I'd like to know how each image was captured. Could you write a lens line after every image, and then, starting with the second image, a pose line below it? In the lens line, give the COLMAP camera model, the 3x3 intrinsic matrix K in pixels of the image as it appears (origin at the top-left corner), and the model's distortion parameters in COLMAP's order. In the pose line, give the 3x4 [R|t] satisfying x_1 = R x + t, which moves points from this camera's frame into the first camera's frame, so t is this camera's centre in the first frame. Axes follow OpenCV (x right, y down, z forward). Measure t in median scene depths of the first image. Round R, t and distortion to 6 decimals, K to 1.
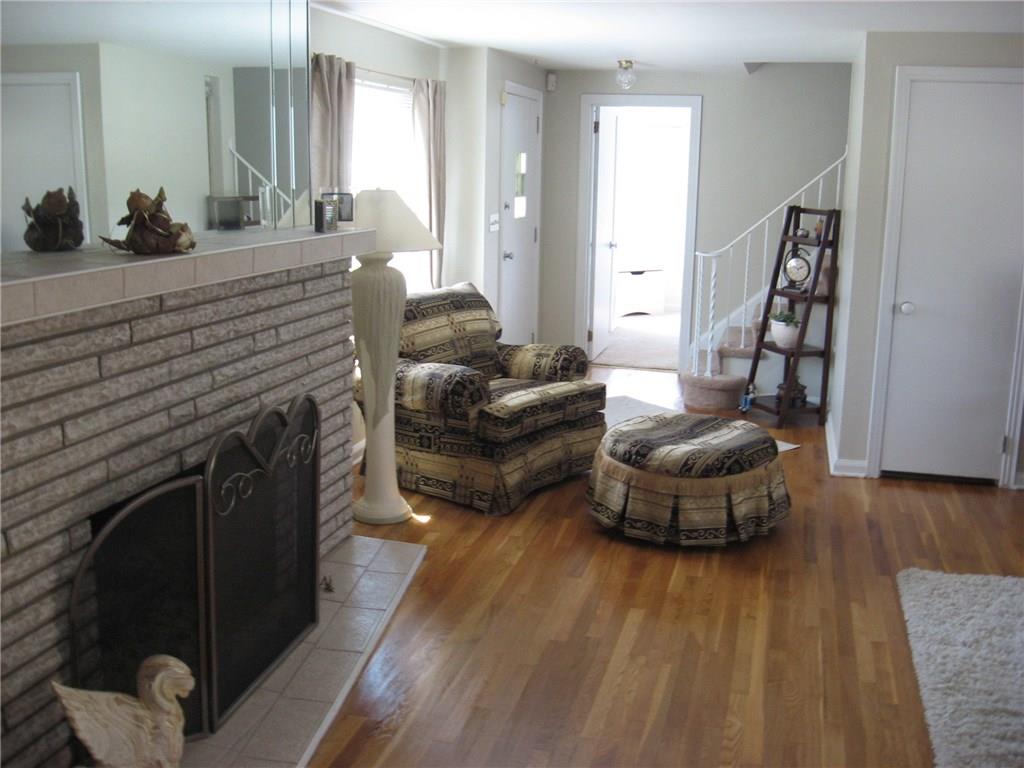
lens RADIAL K [[1049.3, 0, 513.9], [0, 1049.3, 383.2], [0, 0, 1]] dist [-0.113390, 0.000000]
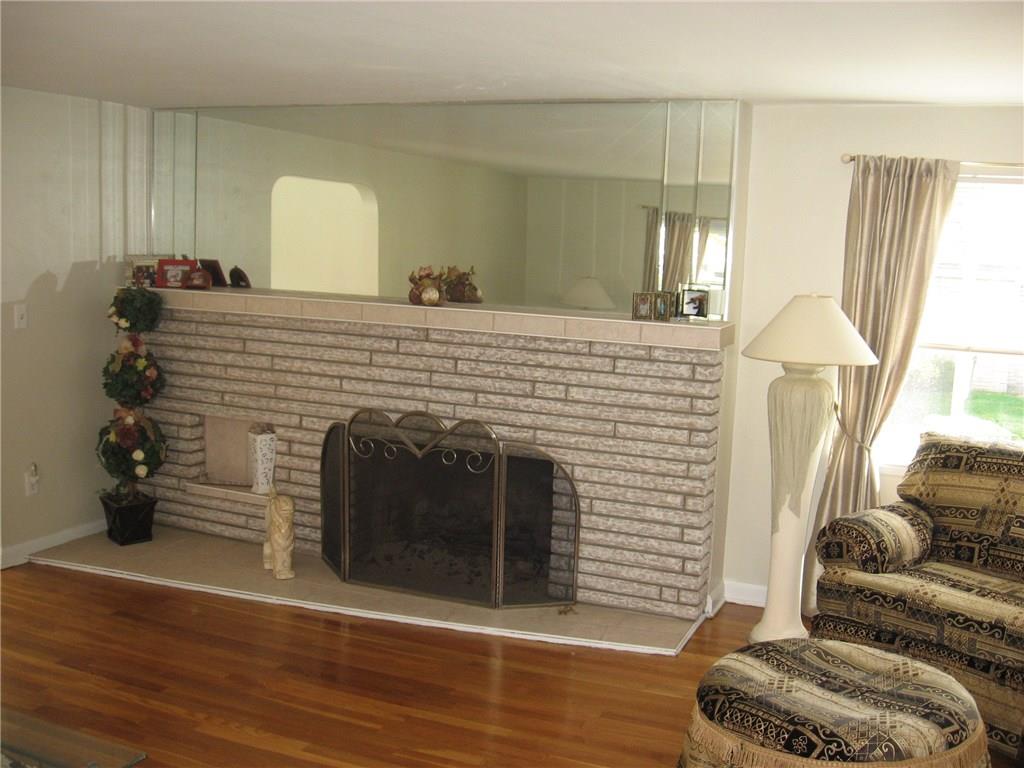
lens RADIAL K [[1049.3, 0, 513.8], [0, 1049.3, 385.2], [0, 0, 1]] dist [-0.113390, 0.000000]
pose [[-0.130642, 0.115739, -0.984651, 1.245064], [-0.244316, 0.958776, 0.145113, -0.268323], [0.960855, 0.259524, -0.096980, 1.280204]]
